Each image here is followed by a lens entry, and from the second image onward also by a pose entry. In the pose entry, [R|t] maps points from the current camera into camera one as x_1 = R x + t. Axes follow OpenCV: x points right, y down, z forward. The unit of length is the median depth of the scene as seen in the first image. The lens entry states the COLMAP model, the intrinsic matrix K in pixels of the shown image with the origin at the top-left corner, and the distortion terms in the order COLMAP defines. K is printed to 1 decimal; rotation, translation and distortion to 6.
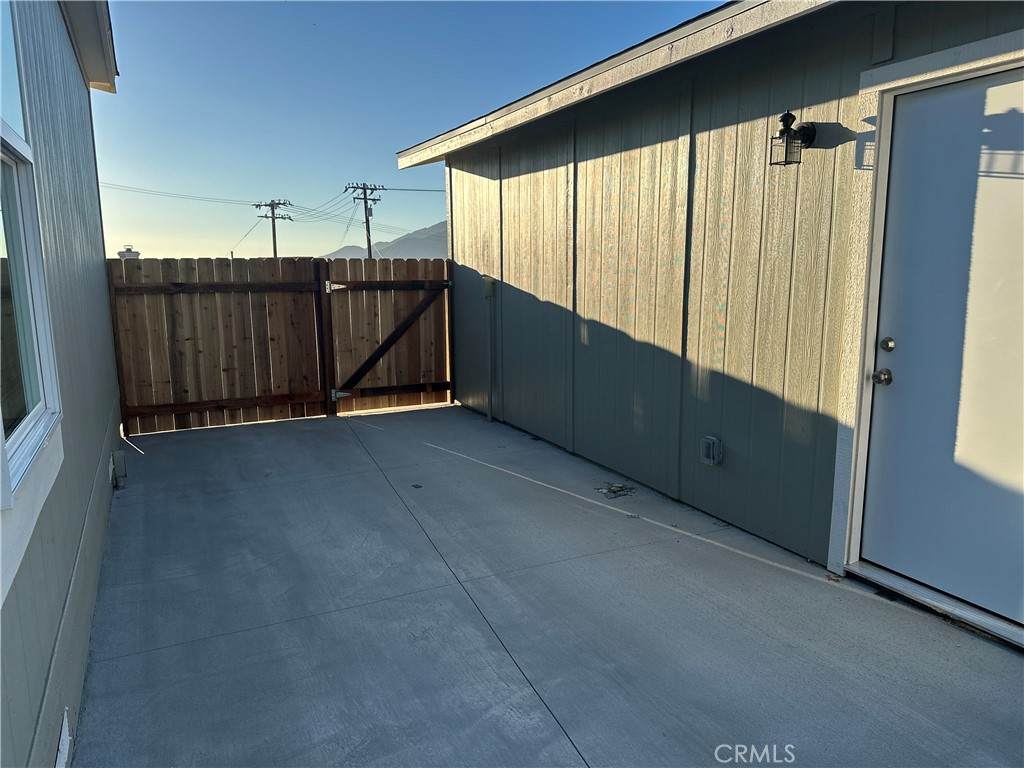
lens RADIAL K [[707.8, 0, 514.9], [0, 707.8, 385.3], [0, 0, 1]] dist [0.086447, -0.022953]
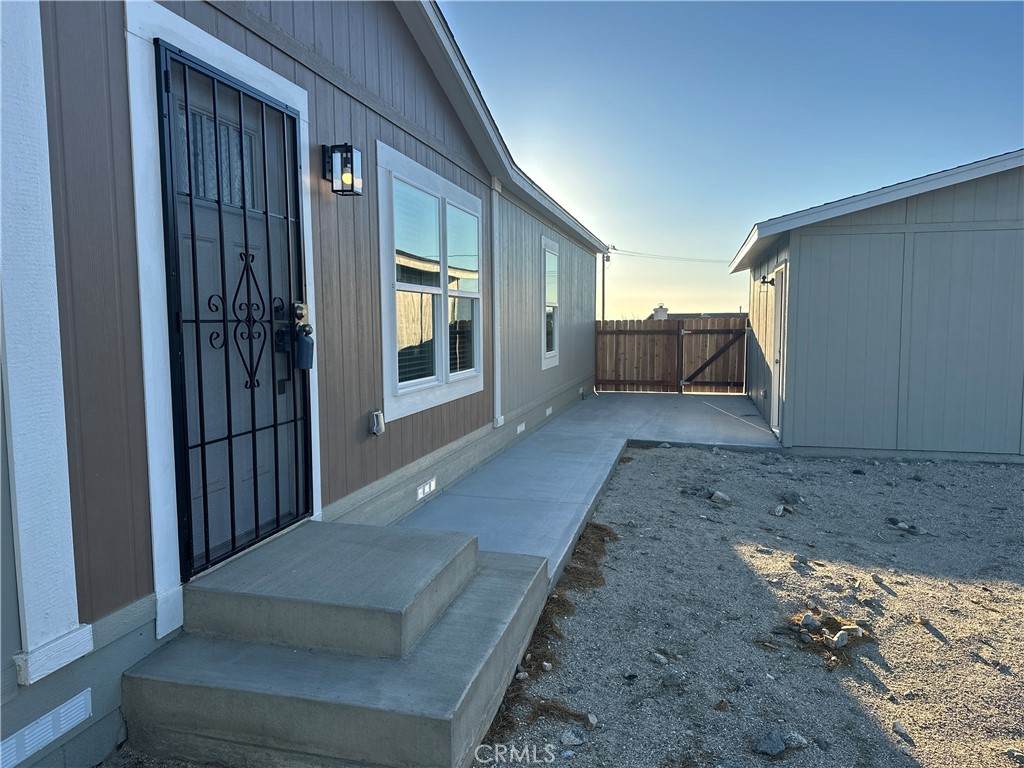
lens RADIAL K [[707.8, 0, 517.3], [0, 707.8, 373.3], [0, 0, 1]] dist [0.086447, -0.022953]
pose [[0.764541, 0.051248, -0.642534, 0.717082], [-0.106348, 0.993202, -0.047325, 0.135283], [0.635741, 0.104514, 0.764794, -0.910720]]
